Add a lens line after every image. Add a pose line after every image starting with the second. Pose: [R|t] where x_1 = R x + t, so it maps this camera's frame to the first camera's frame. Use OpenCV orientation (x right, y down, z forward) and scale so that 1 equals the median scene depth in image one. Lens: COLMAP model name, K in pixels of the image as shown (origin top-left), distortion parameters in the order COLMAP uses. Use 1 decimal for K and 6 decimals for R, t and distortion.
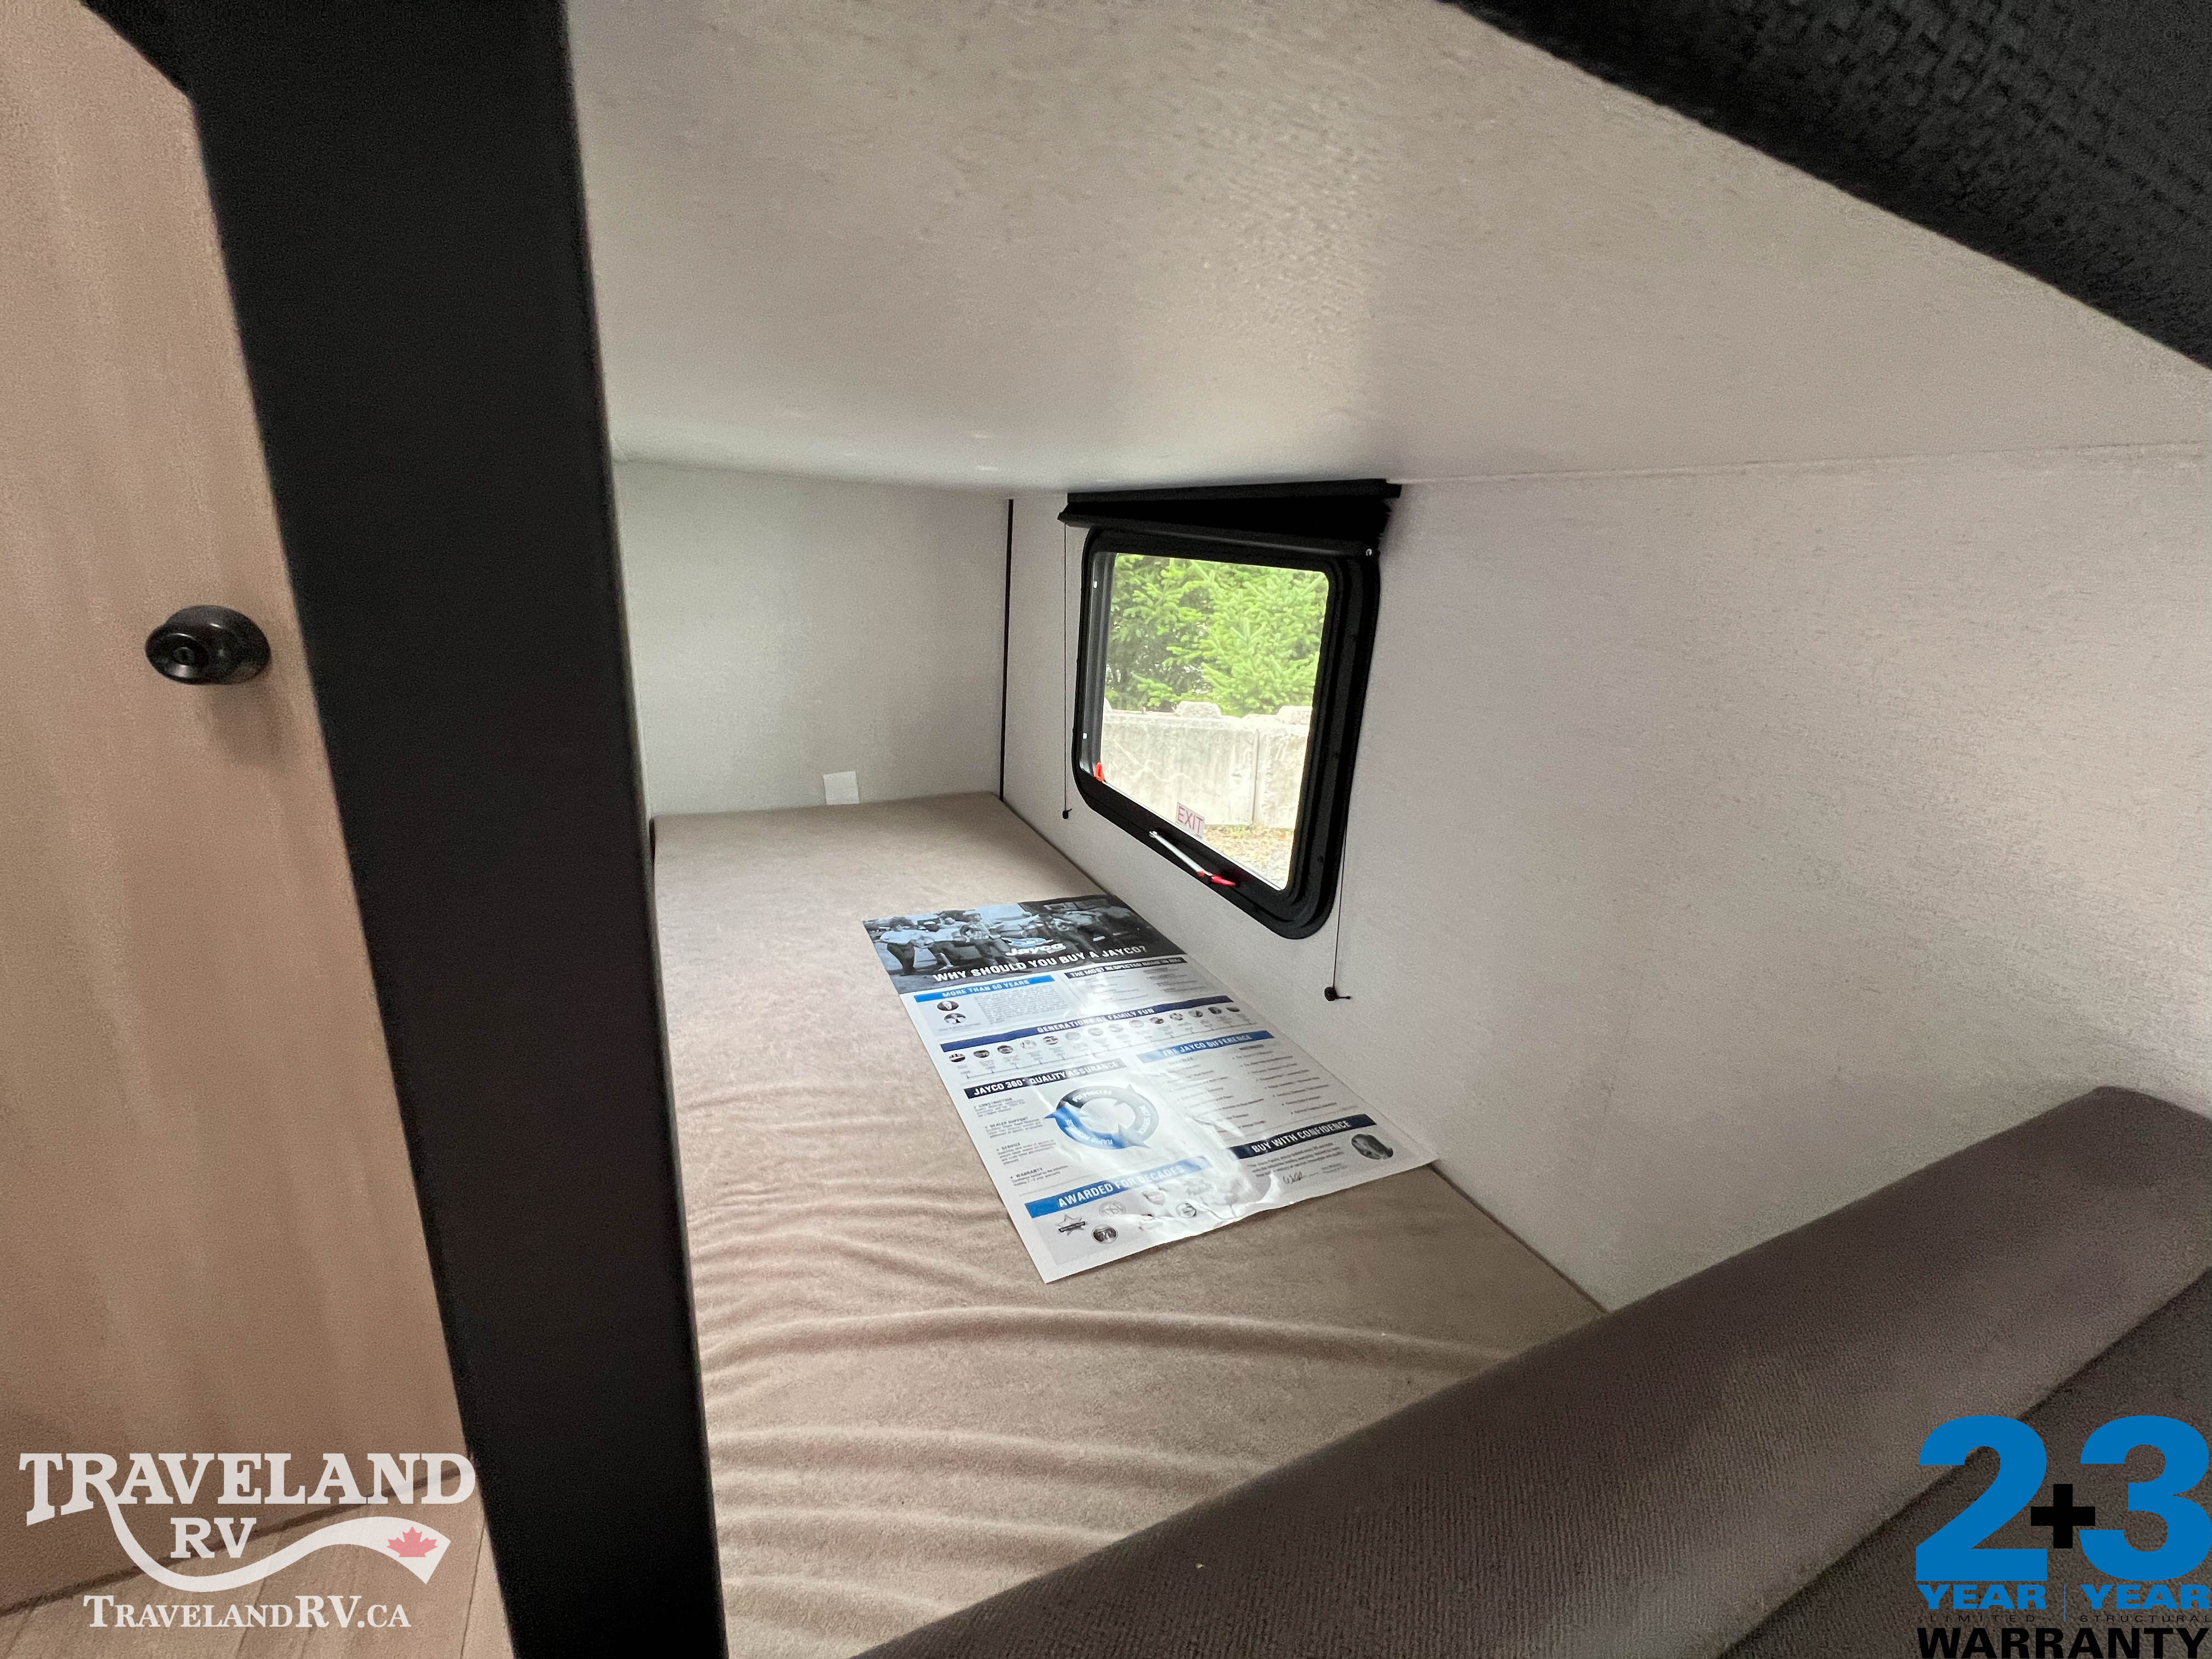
lens RADIAL K [[884.5, 0, 1106.0], [0, 884.5, 829.5], [0, 0, 1]] dist [-0.002344, -0.000175]
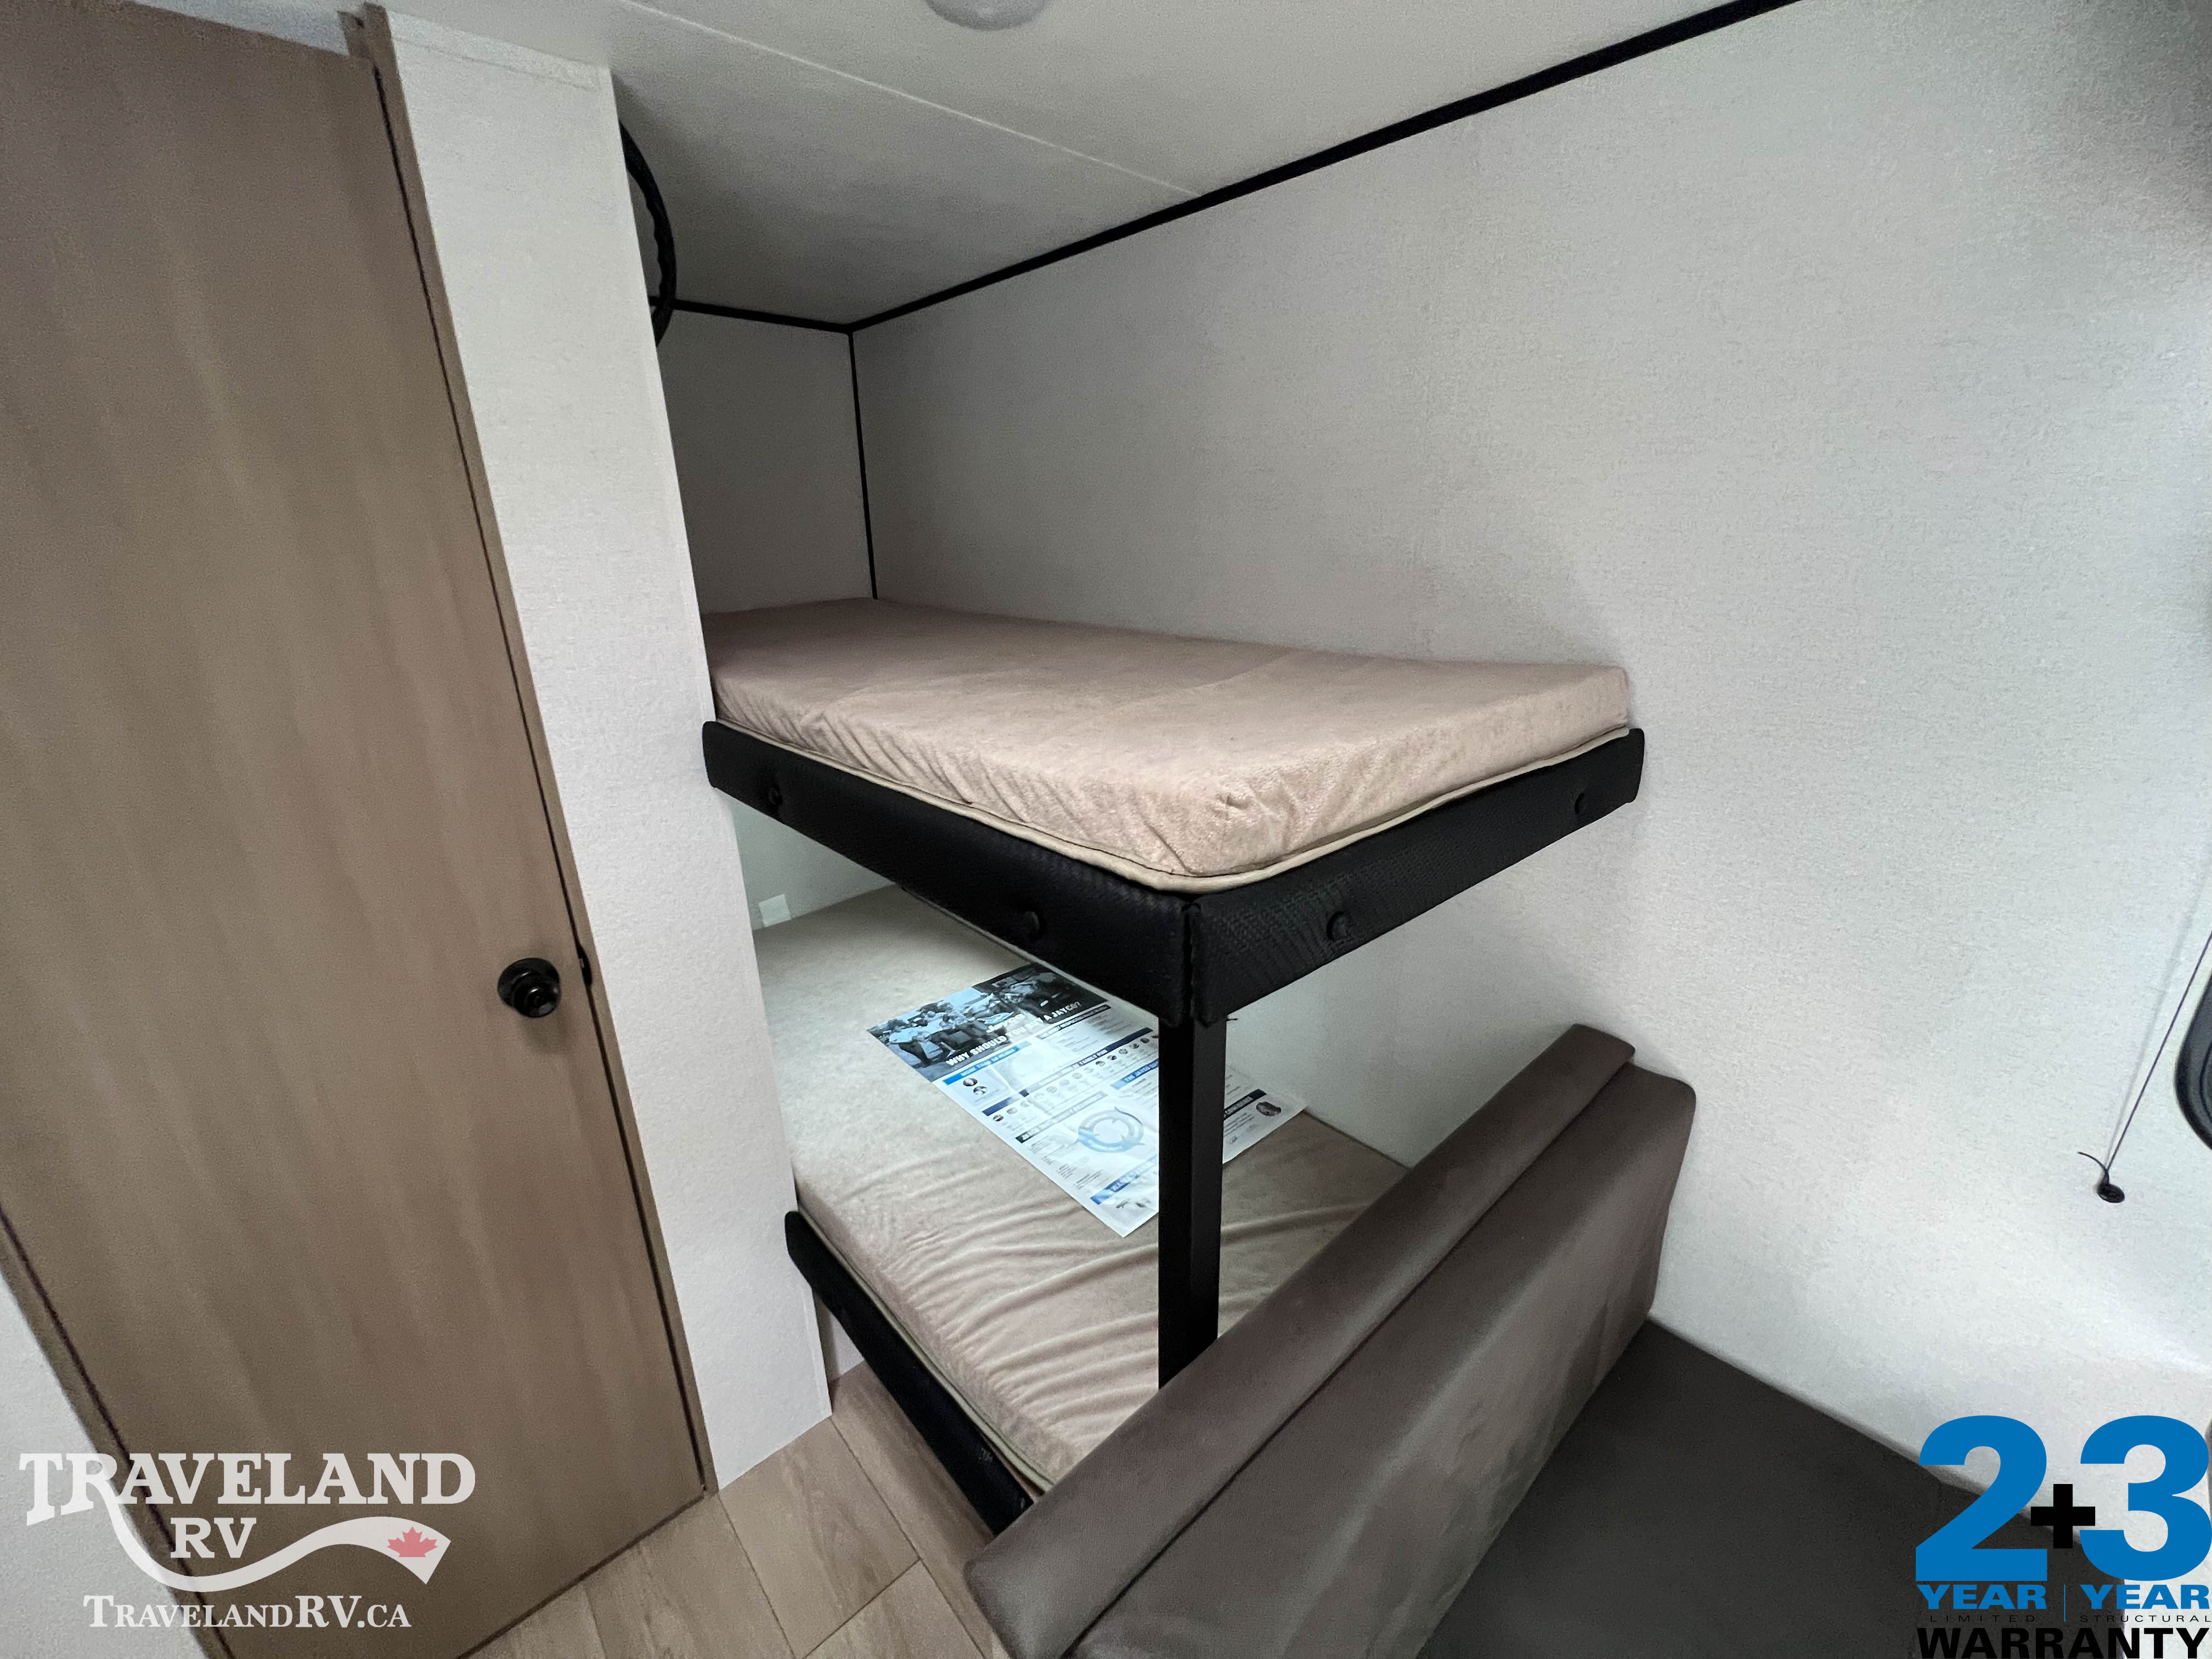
lens RADIAL K [[884.5, 0, 1106.0], [0, 884.5, 829.5], [0, 0, 1]] dist [-0.002344, -0.000175]
pose [[0.954222, -0.170709, 0.245599, -0.281679], [0.163444, 0.985294, 0.049824, -0.264985], [-0.250493, -0.007401, 0.968090, -0.479184]]
